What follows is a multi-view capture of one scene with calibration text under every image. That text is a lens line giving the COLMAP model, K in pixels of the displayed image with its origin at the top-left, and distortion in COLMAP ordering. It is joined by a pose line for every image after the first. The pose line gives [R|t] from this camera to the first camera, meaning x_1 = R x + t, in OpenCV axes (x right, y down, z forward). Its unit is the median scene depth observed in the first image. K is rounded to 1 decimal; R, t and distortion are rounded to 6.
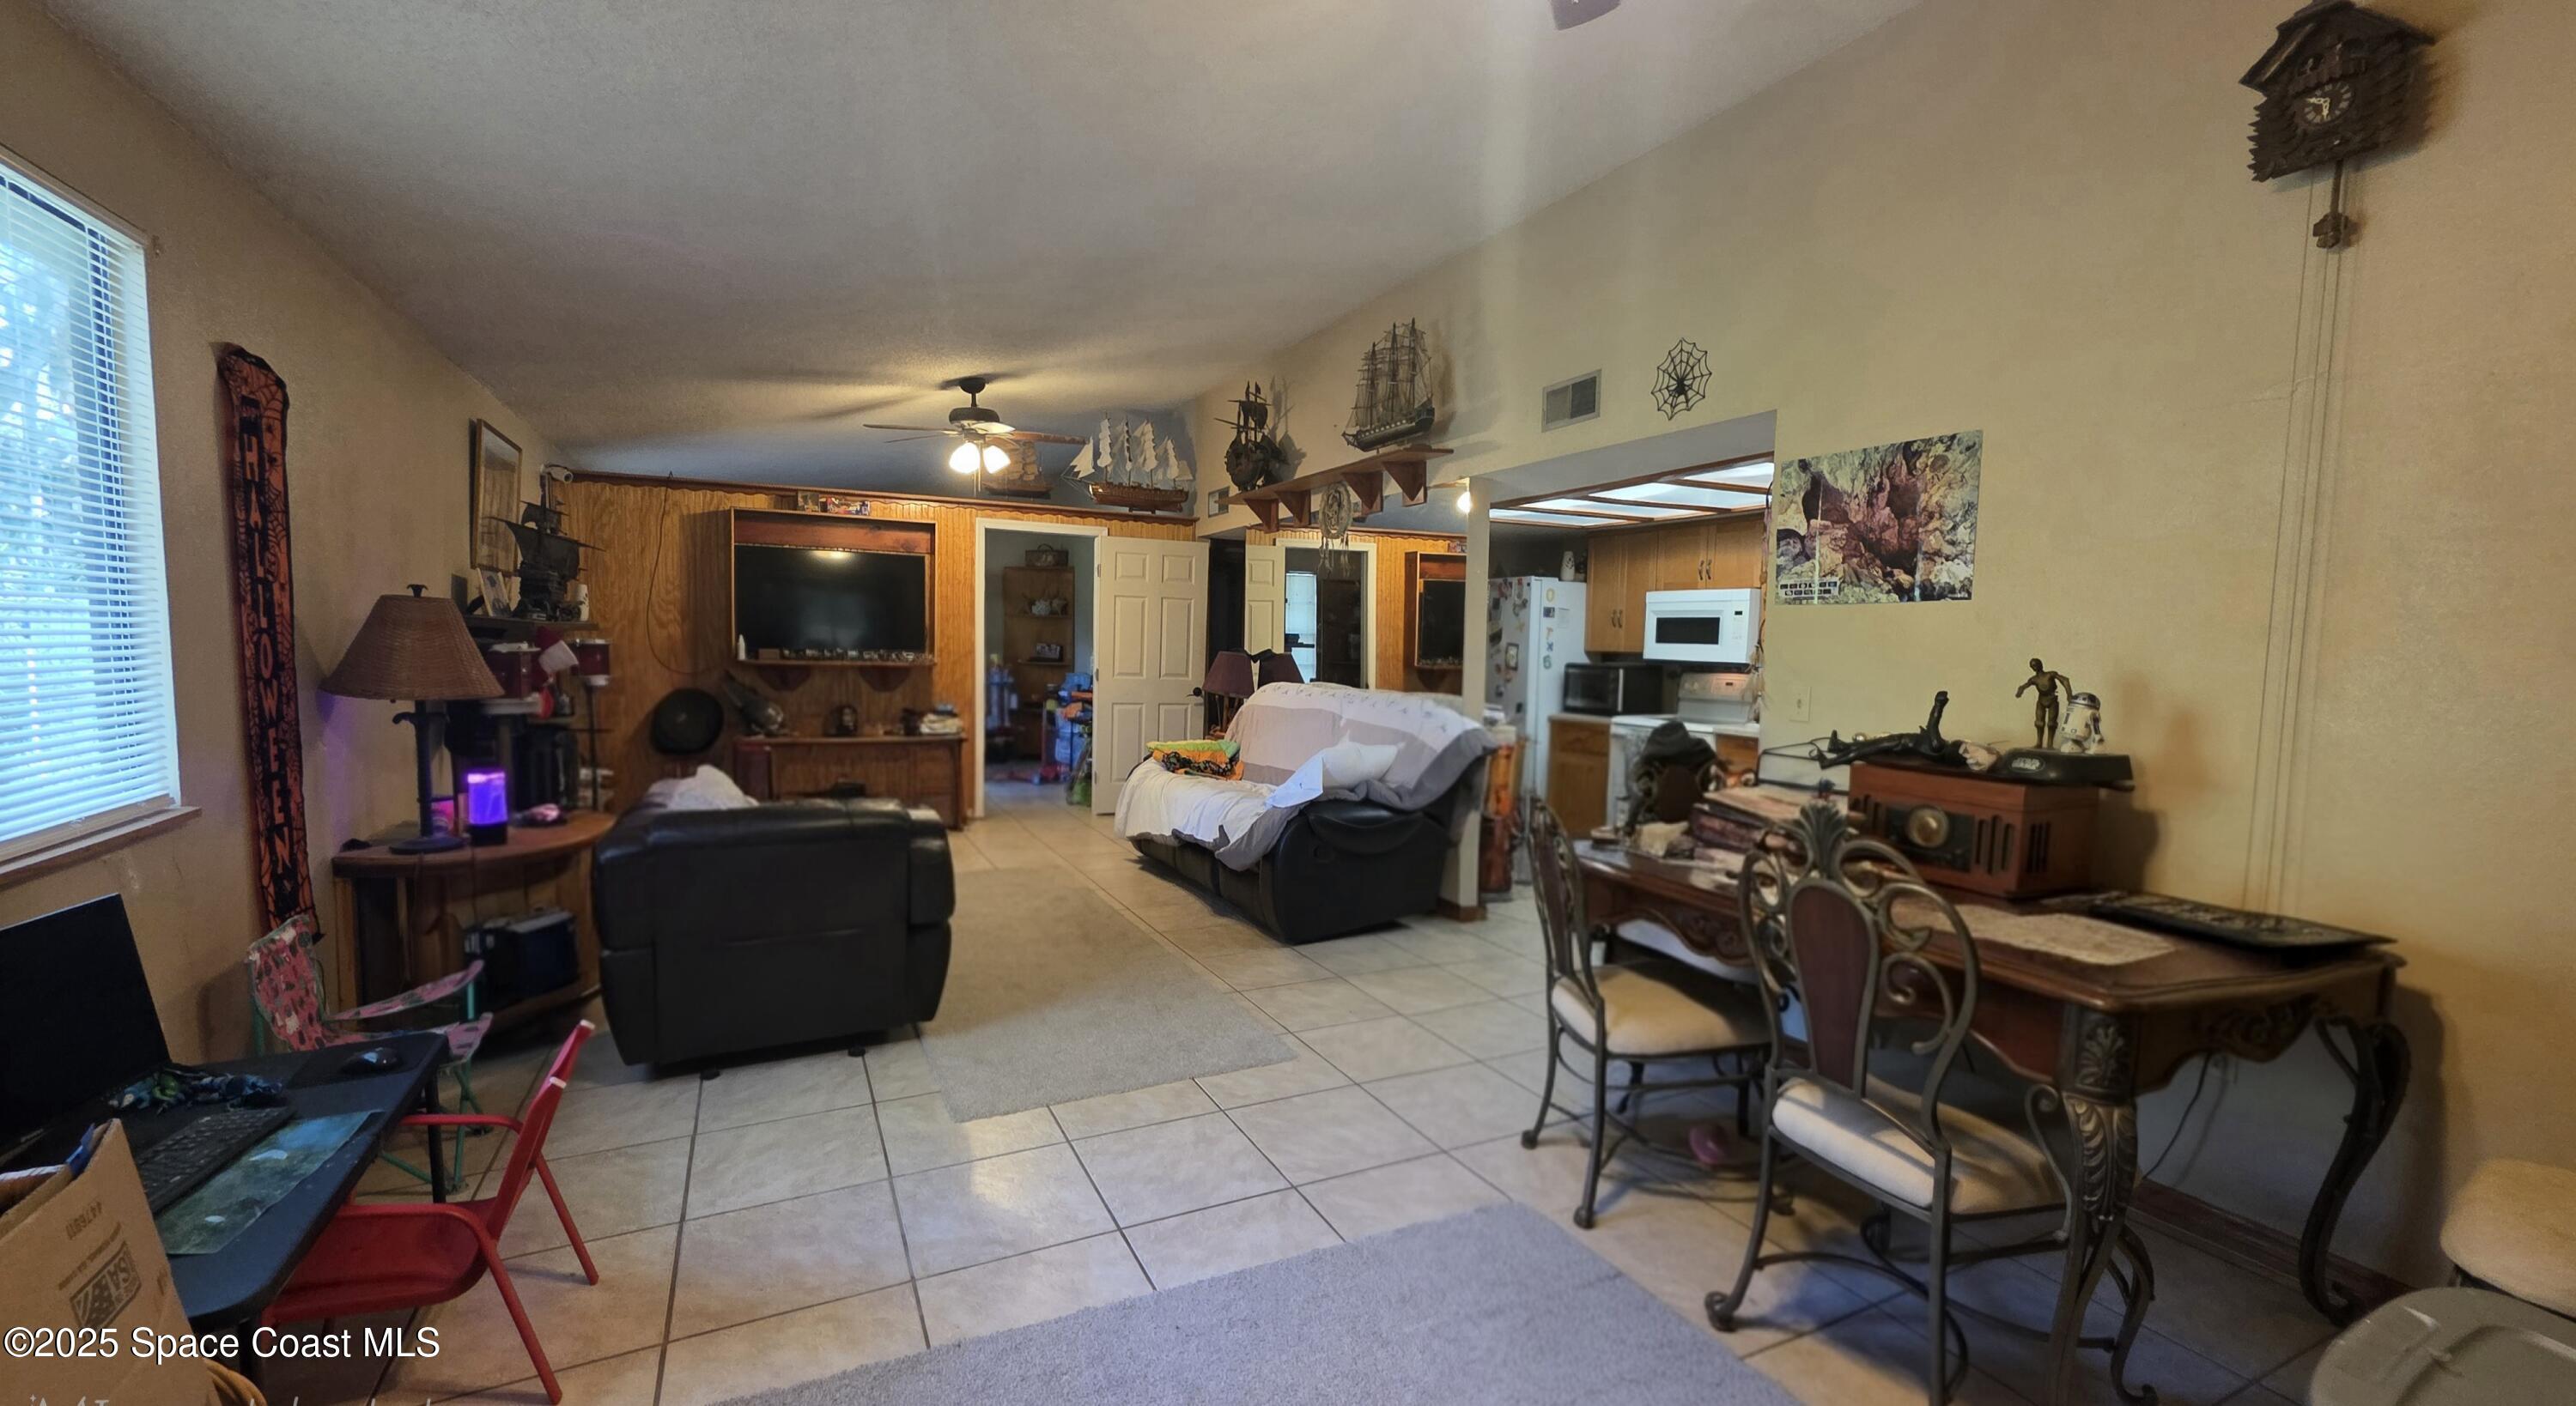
lens RADIAL K [[1020.1, 0, 1288.0], [0, 1020.1, 703.0], [0, 0, 1]] dist [-0.001788, -0.000082]
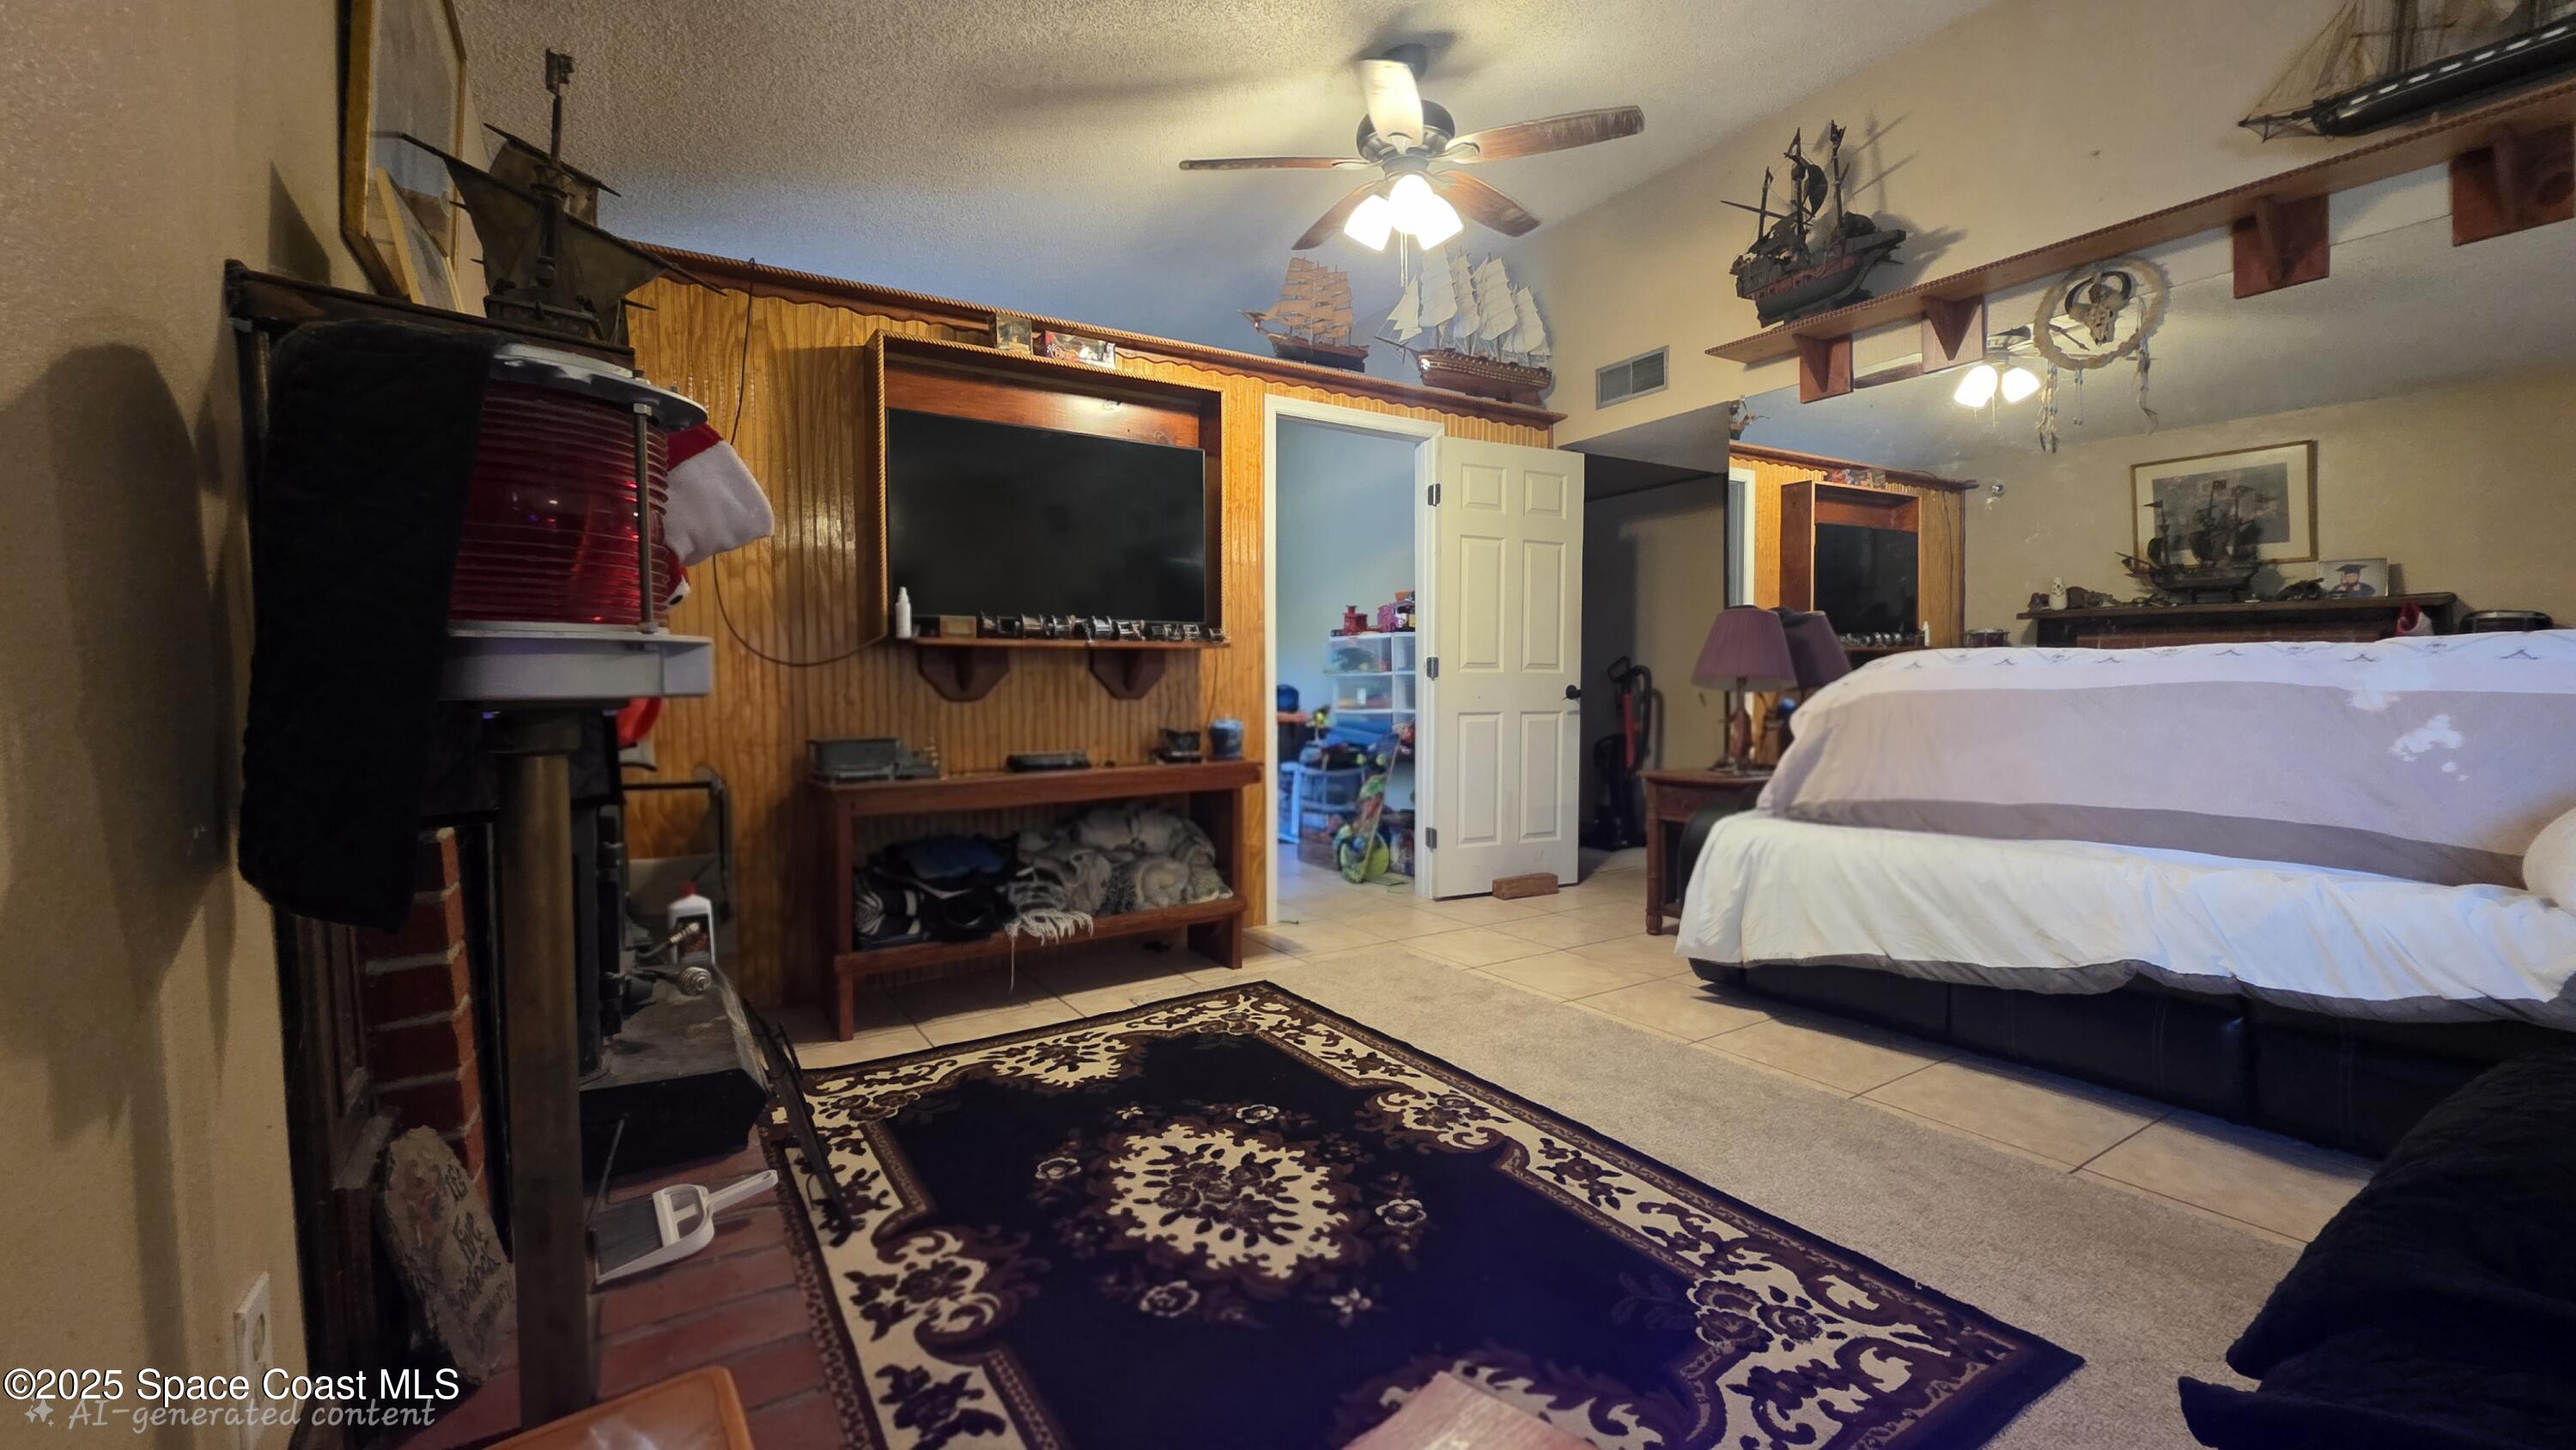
lens RADIAL K [[1031.7, 0, 1280.9], [0, 1031.7, 696.1], [0, 0, 1]] dist [0.002028, -0.000135]
pose [[0.994912, -0.034806, 0.094545, -0.371155], [0.039174, 0.998230, -0.044746, 0.014395], [-0.092820, 0.048222, 0.994514, 0.449170]]
